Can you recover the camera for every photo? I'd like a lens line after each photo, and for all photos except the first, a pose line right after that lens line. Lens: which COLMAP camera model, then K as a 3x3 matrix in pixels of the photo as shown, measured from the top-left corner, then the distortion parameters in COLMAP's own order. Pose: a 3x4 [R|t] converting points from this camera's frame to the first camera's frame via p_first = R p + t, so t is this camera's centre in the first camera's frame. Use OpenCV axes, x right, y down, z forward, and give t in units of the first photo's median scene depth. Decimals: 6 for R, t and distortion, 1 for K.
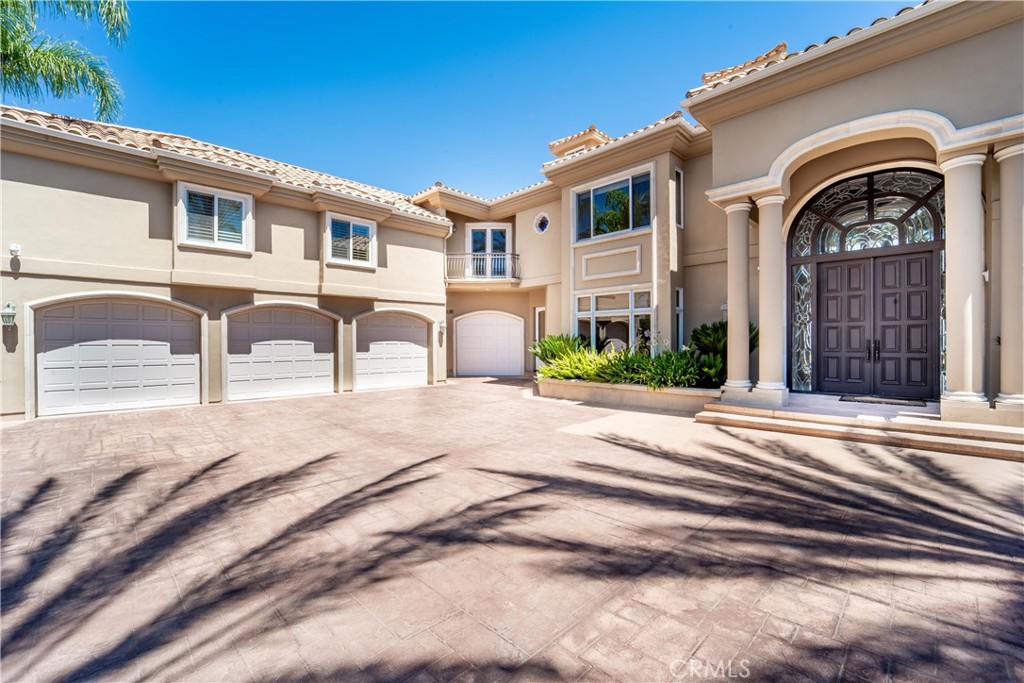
lens RADIAL K [[423.0, 0, 514.7], [0, 423.0, 339.8], [0, 0, 1]] dist [-0.020388, -0.000037]
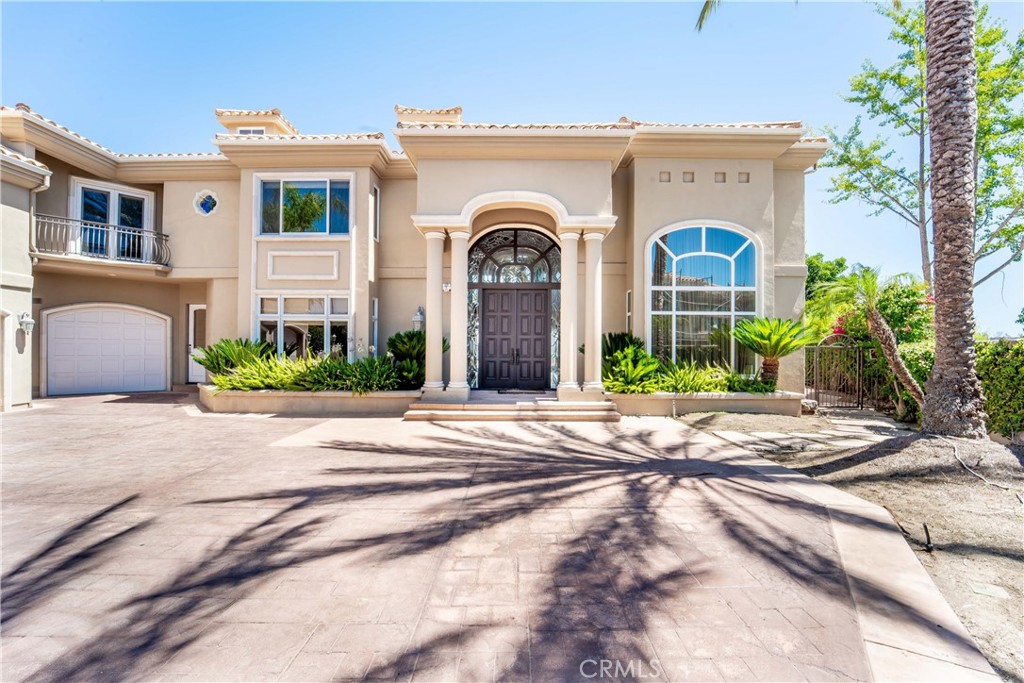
lens RADIAL K [[424.1, 0, 513.6], [0, 424.1, 345.1], [0, 0, 1]] dist [-0.022542, 0.000475]
pose [[0.707035, 0.014636, 0.707027, -0.125745], [-0.012047, 0.999890, -0.008652, 0.000945], [-0.707076, -0.002400, 0.707134, 0.001256]]
